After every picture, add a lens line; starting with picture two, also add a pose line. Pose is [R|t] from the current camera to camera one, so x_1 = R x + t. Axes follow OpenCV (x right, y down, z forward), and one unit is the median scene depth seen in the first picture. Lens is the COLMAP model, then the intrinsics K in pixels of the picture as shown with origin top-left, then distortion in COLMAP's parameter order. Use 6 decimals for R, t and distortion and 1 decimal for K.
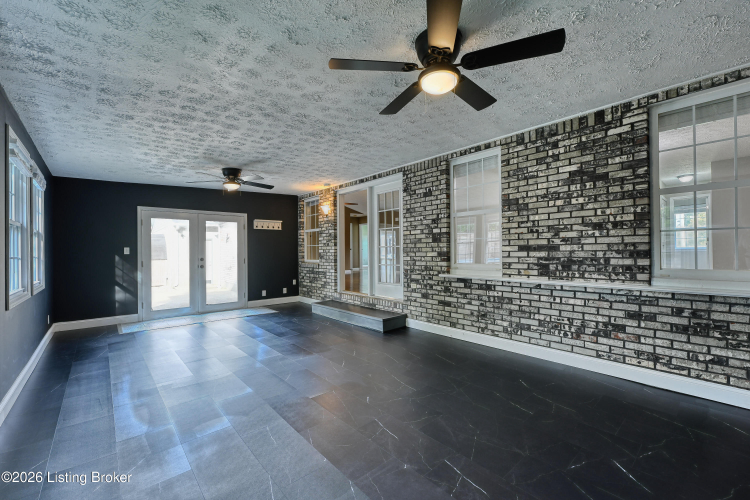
lens RADIAL K [[317.9, 0, 375.0], [0, 317.9, 250.0], [0, 0, 1]] dist [0.000011, -0.000075]
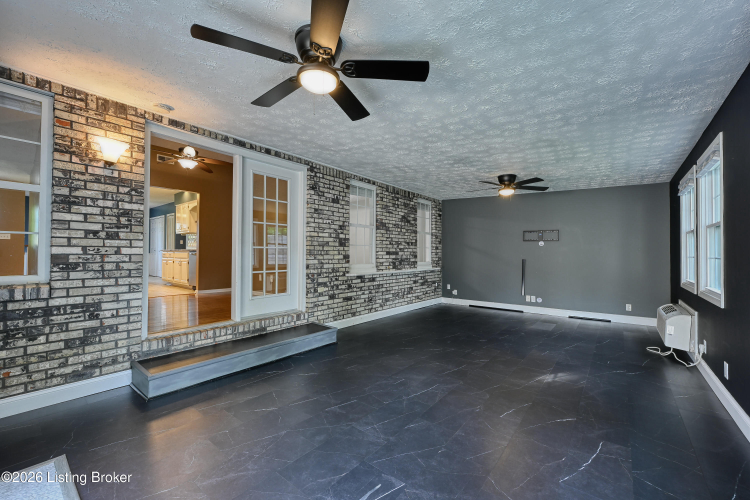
lens RADIAL K [[317.9, 0, 375.0], [0, 317.9, 250.0], [0, 0, 1]] dist [0.000011, -0.000075]
pose [[-0.197508, 0.020015, 0.980097, -0.939359], [-0.008986, 0.999713, -0.022226, 0.012585], [-0.980260, -0.013197, -0.197272, 1.118089]]
